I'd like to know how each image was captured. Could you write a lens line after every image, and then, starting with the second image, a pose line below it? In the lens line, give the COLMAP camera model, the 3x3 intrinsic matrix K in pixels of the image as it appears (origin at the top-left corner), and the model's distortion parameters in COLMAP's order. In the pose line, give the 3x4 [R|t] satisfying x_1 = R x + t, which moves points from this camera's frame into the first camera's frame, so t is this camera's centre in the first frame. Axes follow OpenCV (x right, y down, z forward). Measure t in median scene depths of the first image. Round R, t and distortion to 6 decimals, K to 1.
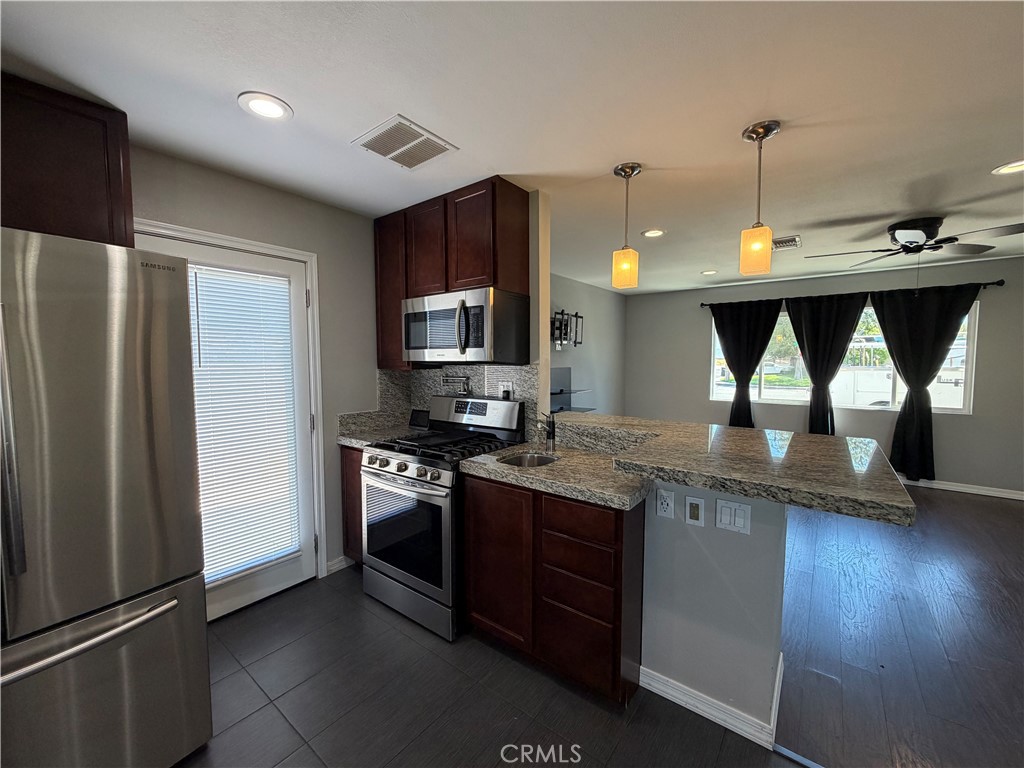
lens RADIAL K [[409.0, 0, 509.2], [0, 409.0, 384.2], [0, 0, 1]] dist [0.002295, 0.000218]
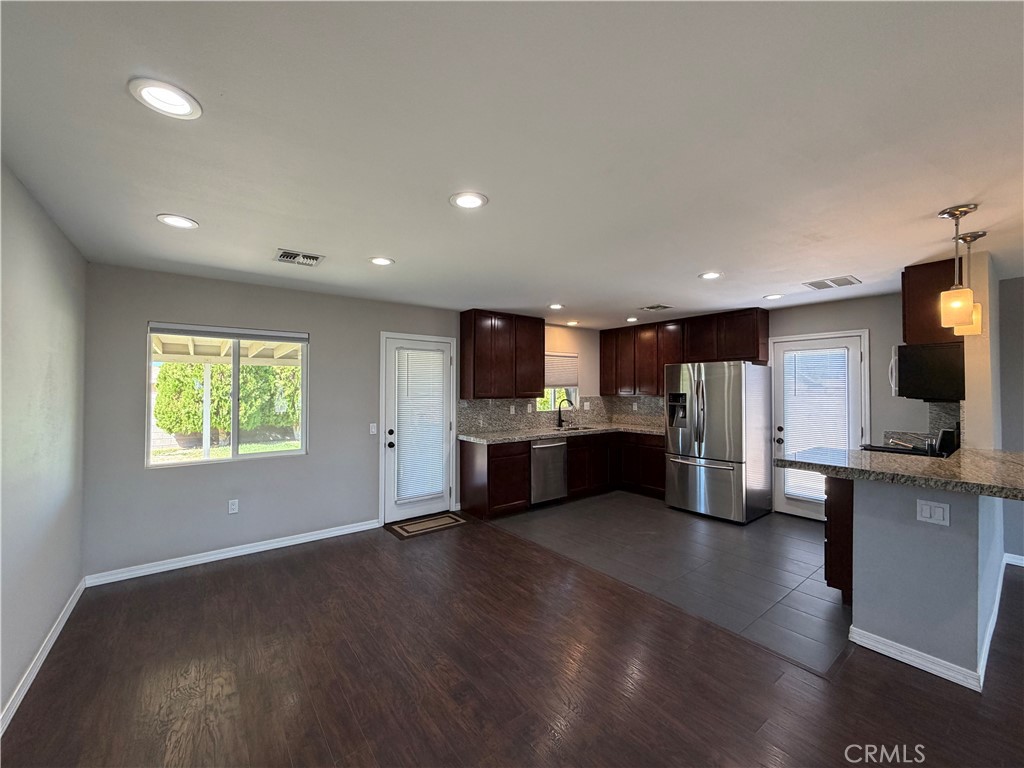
lens RADIAL K [[409.0, 0, 509.5], [0, 409.0, 384.5], [0, 0, 1]] dist [0.002295, 0.000218]
pose [[-0.240825, -0.009007, -0.970527, 1.440082], [-0.062054, 0.998054, 0.006135, -0.018971], [0.968583, 0.061703, -0.240915, 0.018762]]
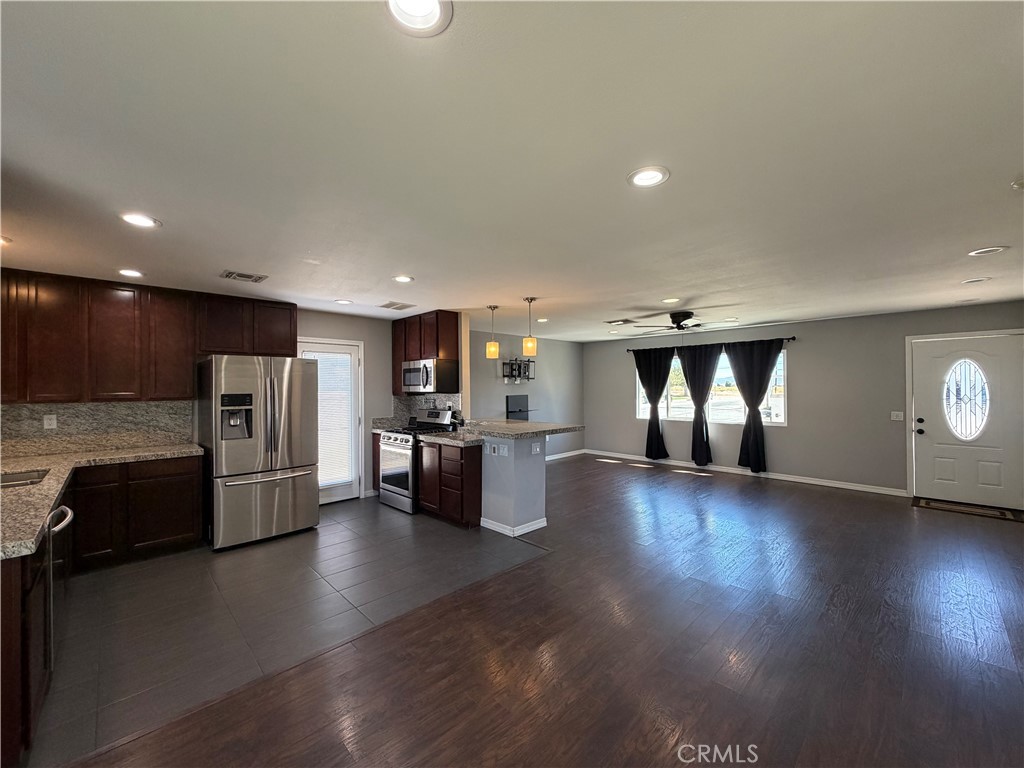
lens RADIAL K [[409.0, 0, 509.5], [0, 409.0, 384.1], [0, 0, 1]] dist [0.002295, 0.000218]
pose [[0.991252, -0.005509, -0.131868, 0.555067], [-0.003517, 0.997671, -0.068121, 0.044481], [0.131936, 0.067988, 0.988924, -0.978283]]
